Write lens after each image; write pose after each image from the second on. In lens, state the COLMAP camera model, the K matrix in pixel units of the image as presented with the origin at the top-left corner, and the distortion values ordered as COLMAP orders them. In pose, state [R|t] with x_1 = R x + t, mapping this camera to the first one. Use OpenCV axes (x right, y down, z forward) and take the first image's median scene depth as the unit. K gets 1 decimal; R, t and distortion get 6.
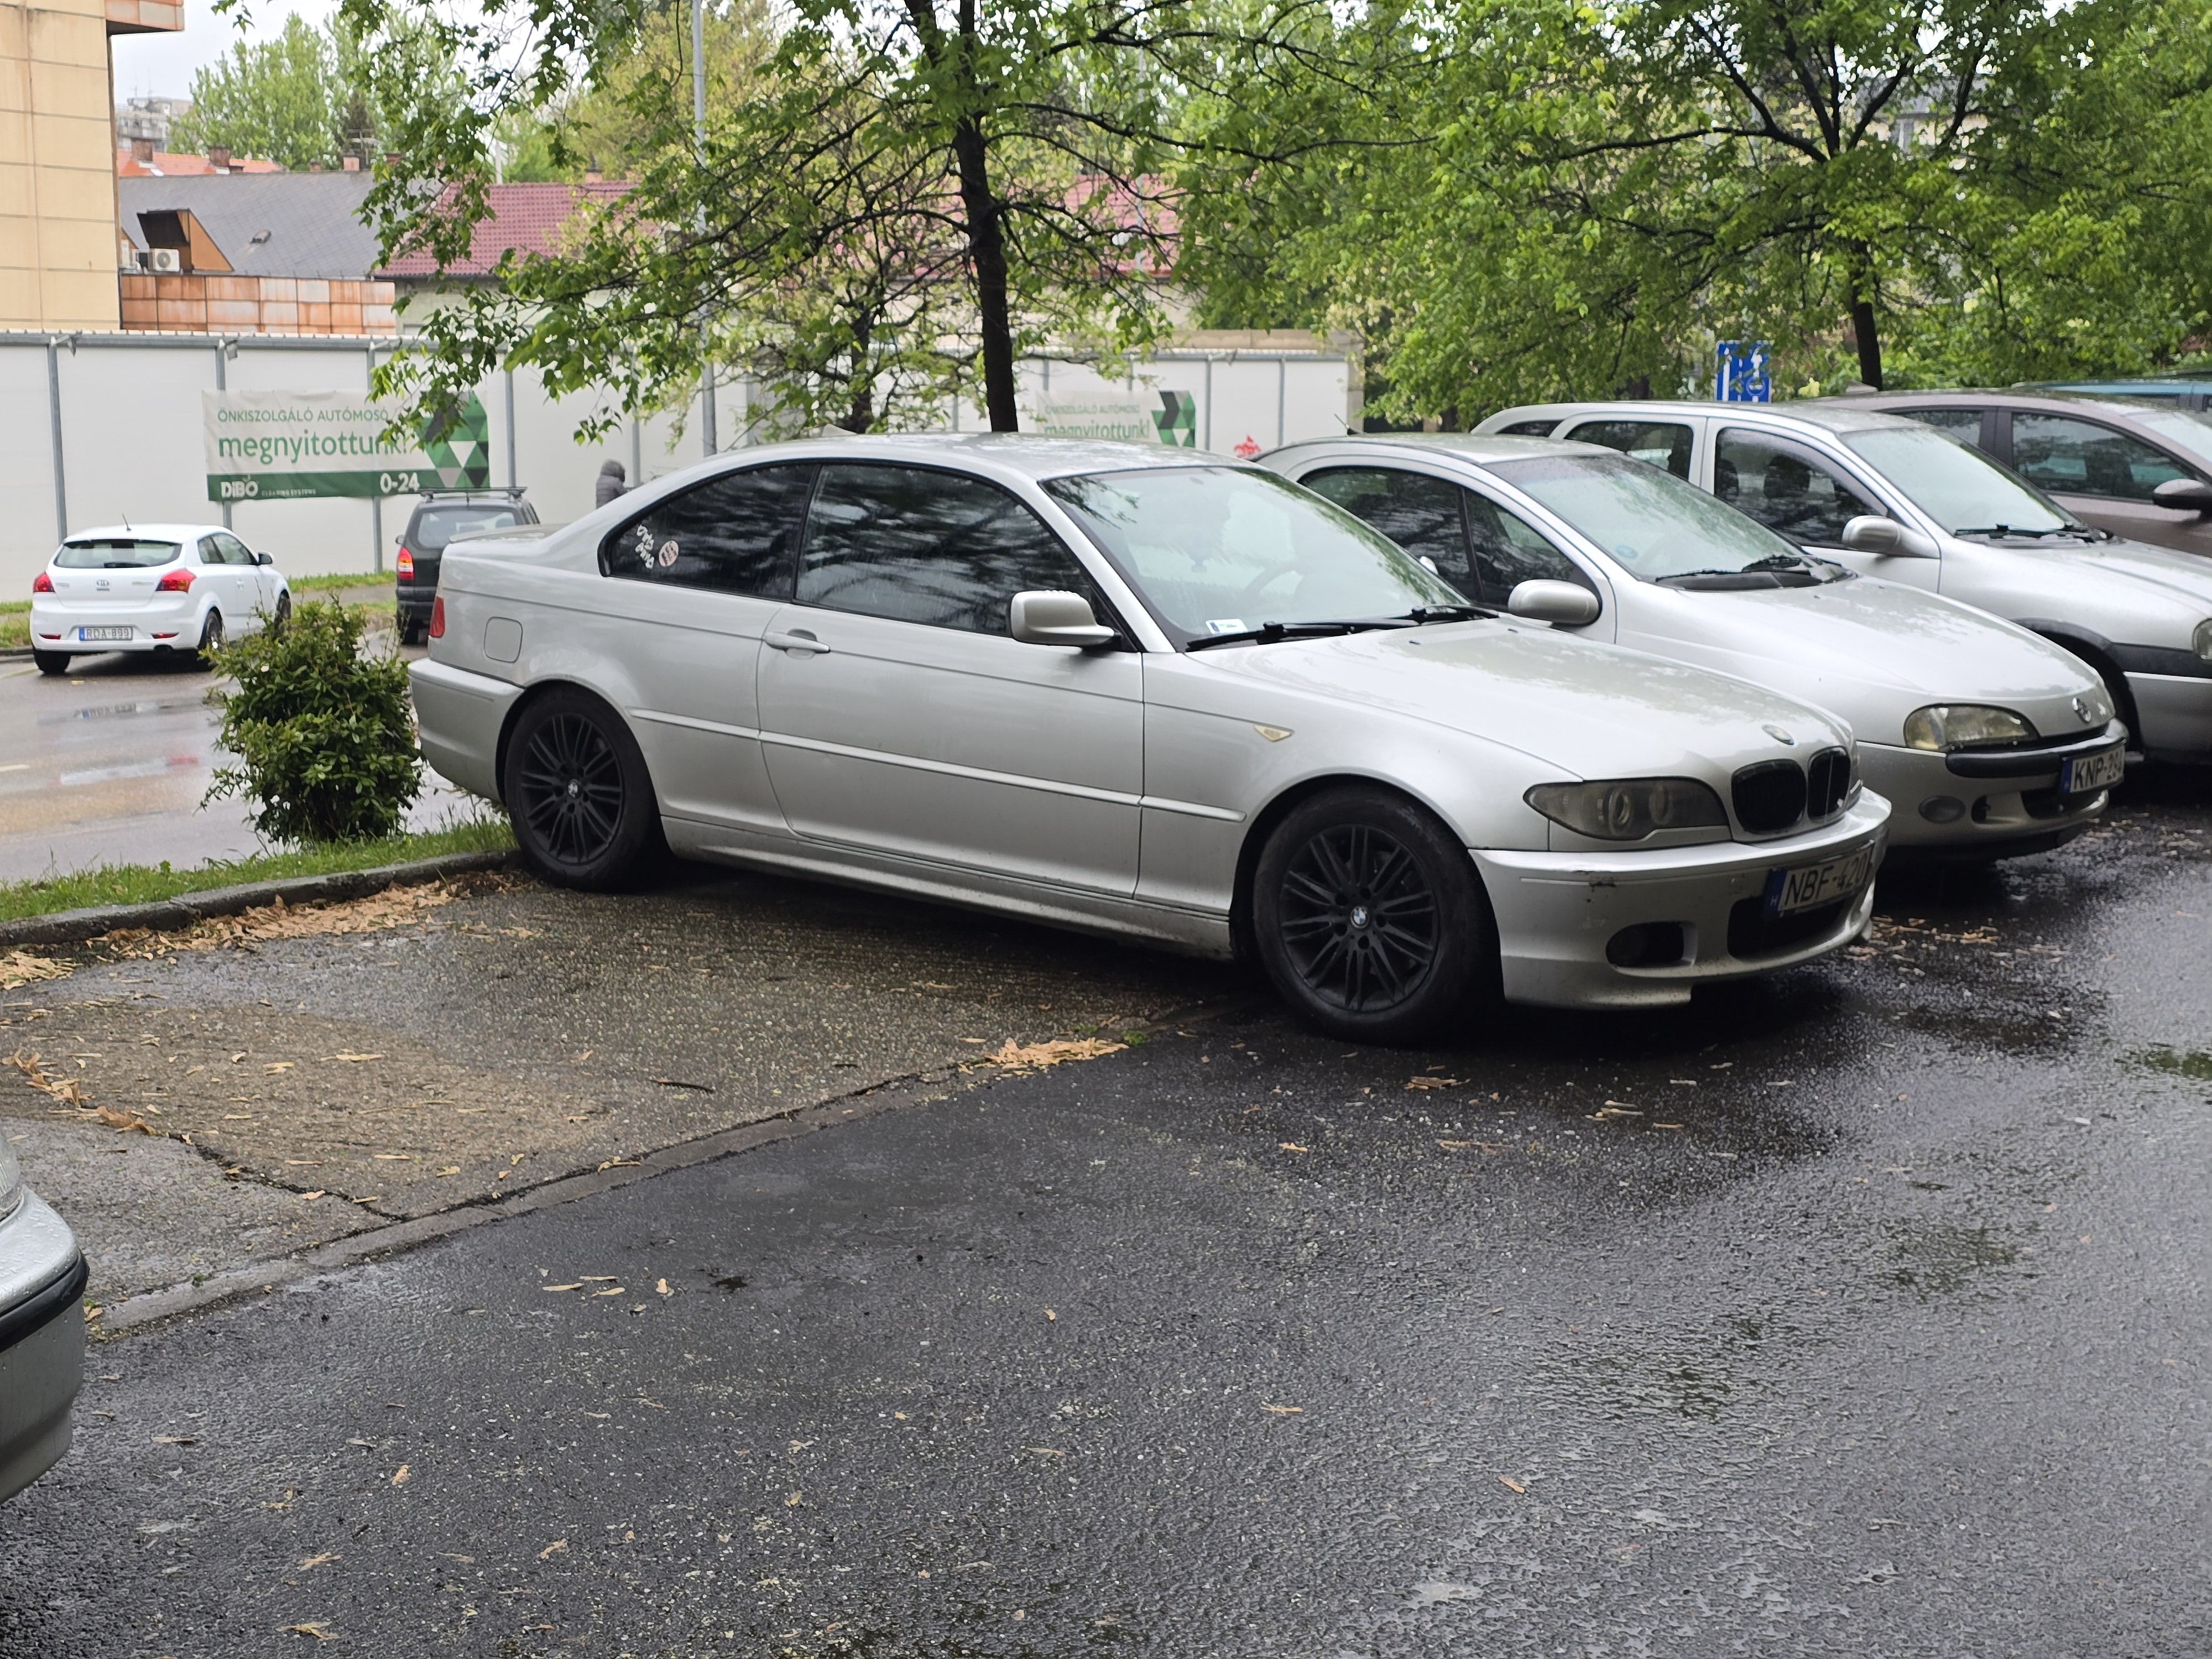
lens RADIAL K [[2935.8, 0, 1081.0], [0, 2935.8, 830.6], [0, 0, 1]] dist [0.192530, -0.657710]
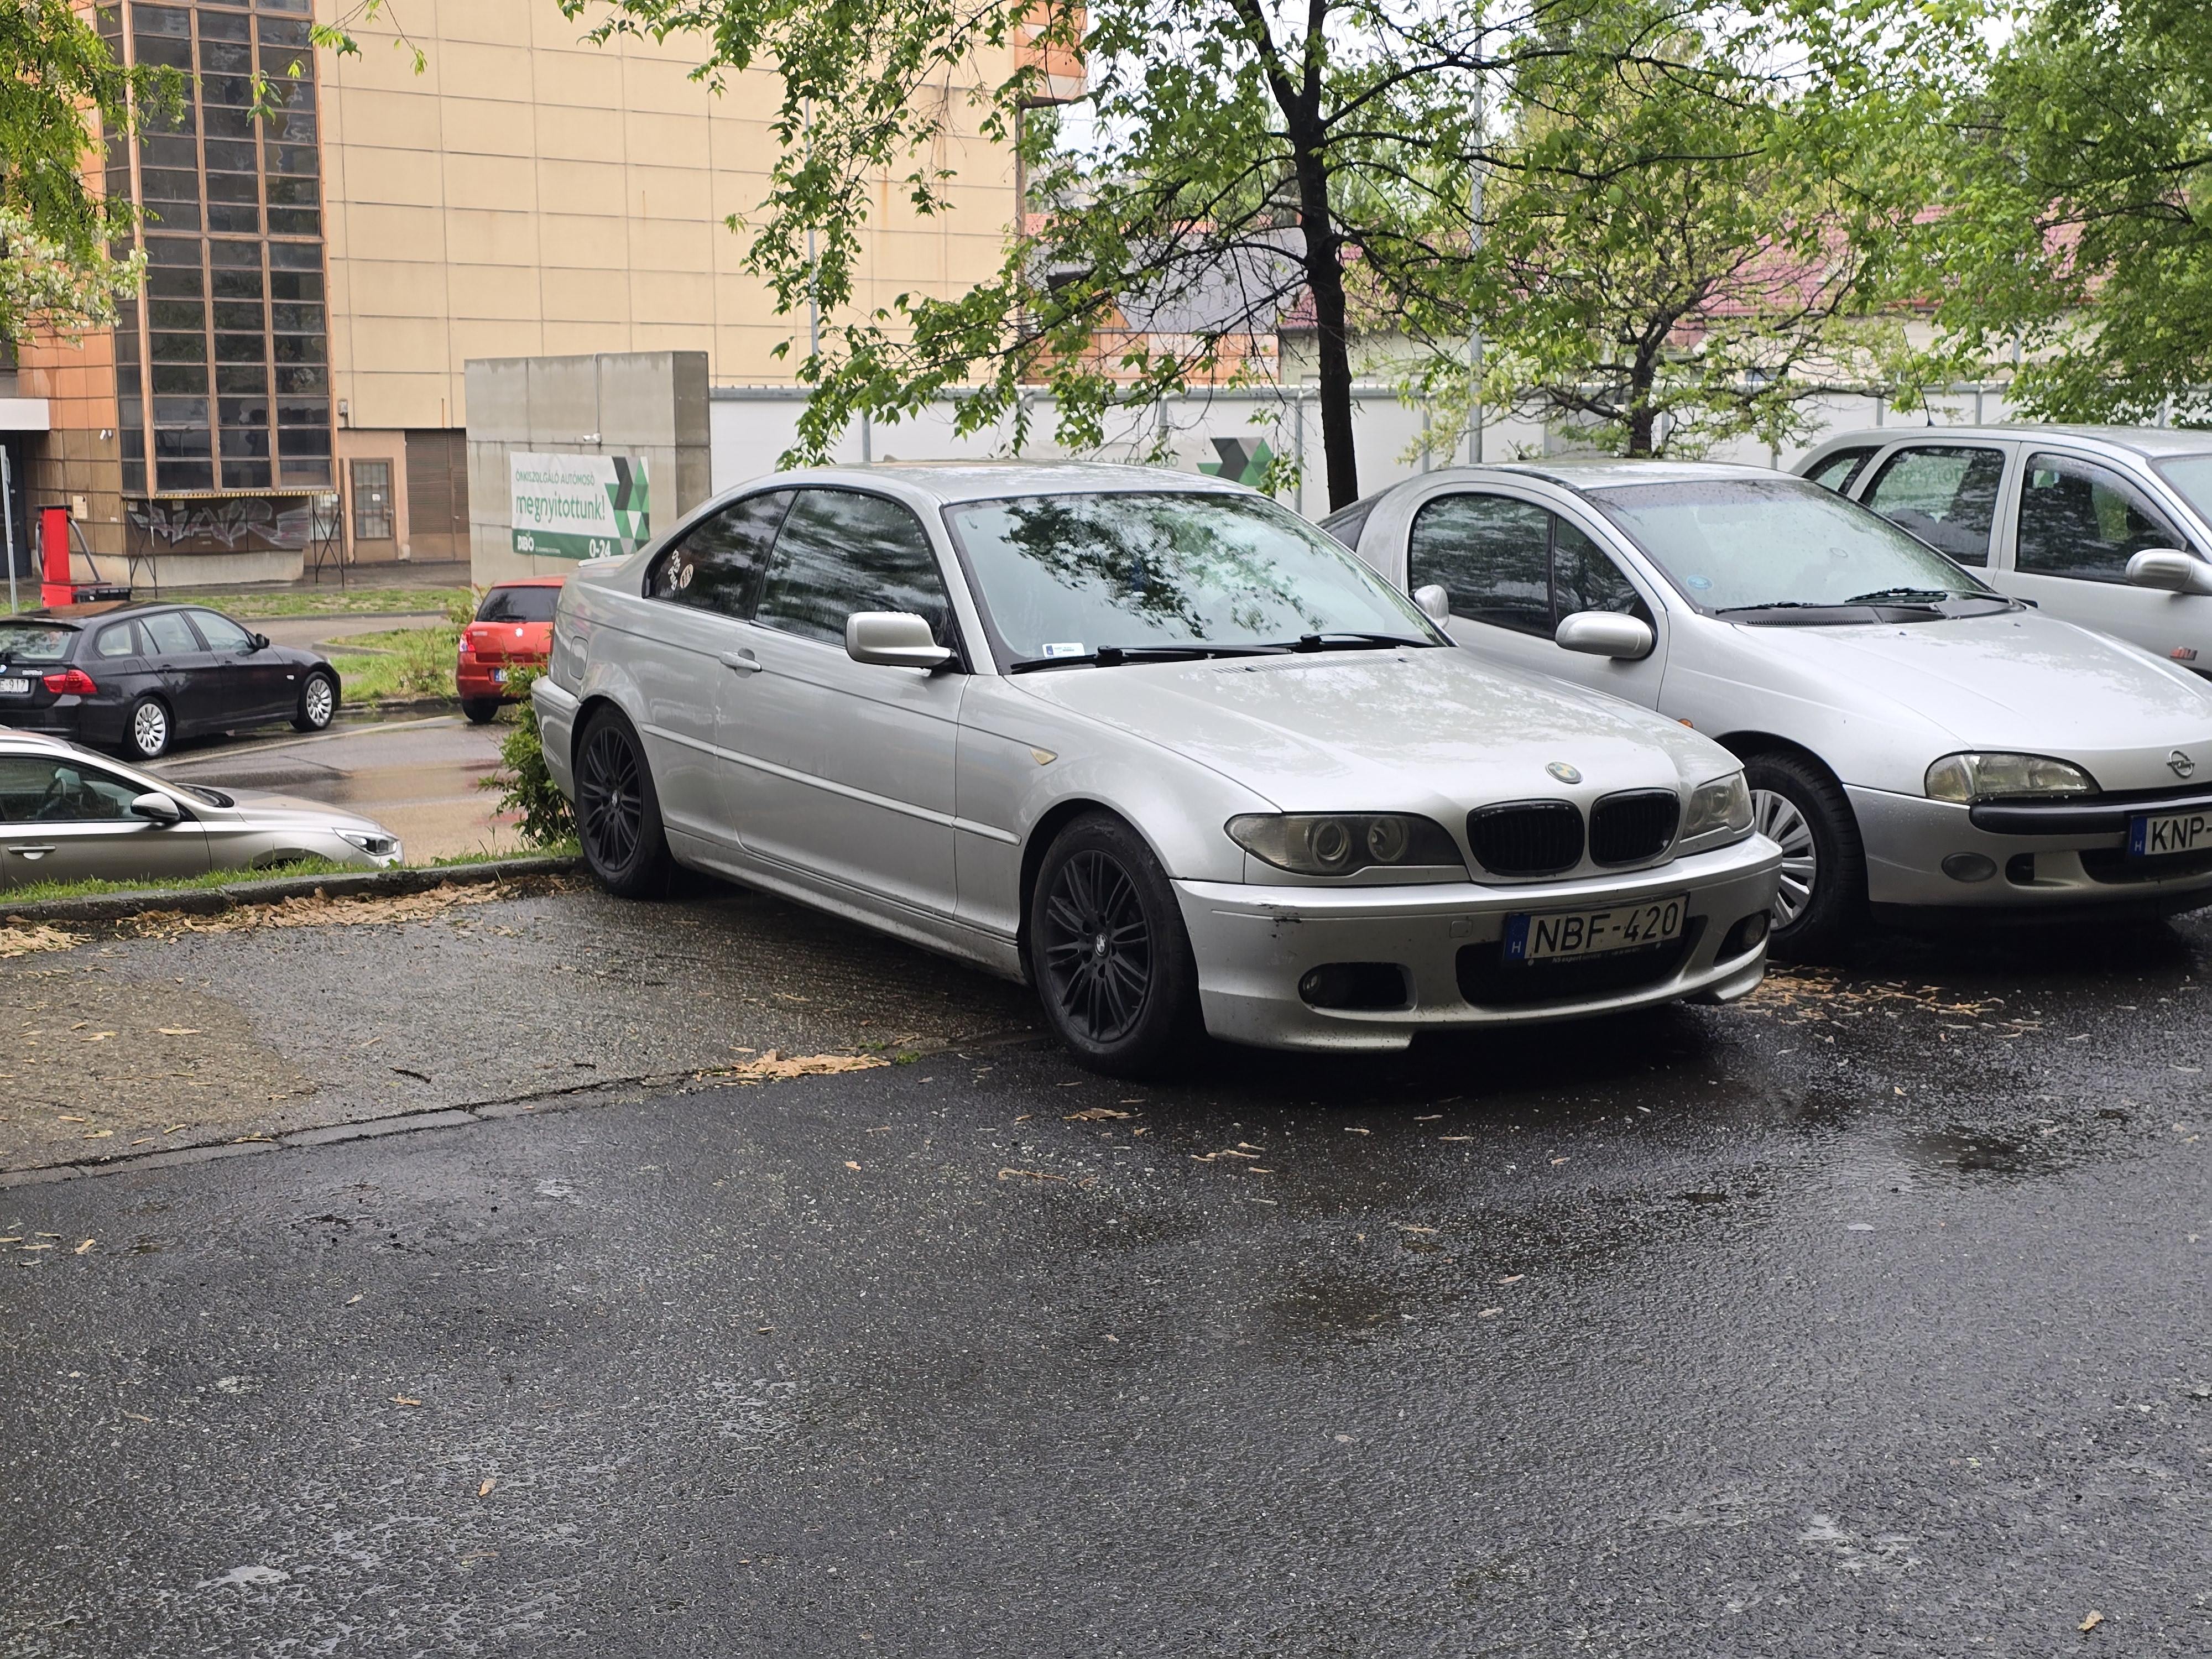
lens RADIAL K [[2935.8, 0, 1081.0], [0, 2935.8, 830.6], [0, 0, 1]] dist [0.192530, -0.657710]
pose [[0.950405, 0.033087, -0.309249, 0.367222], [-0.037710, 0.999248, -0.008984, 0.000249], [0.308719, 0.020201, 0.950939, 0.060061]]
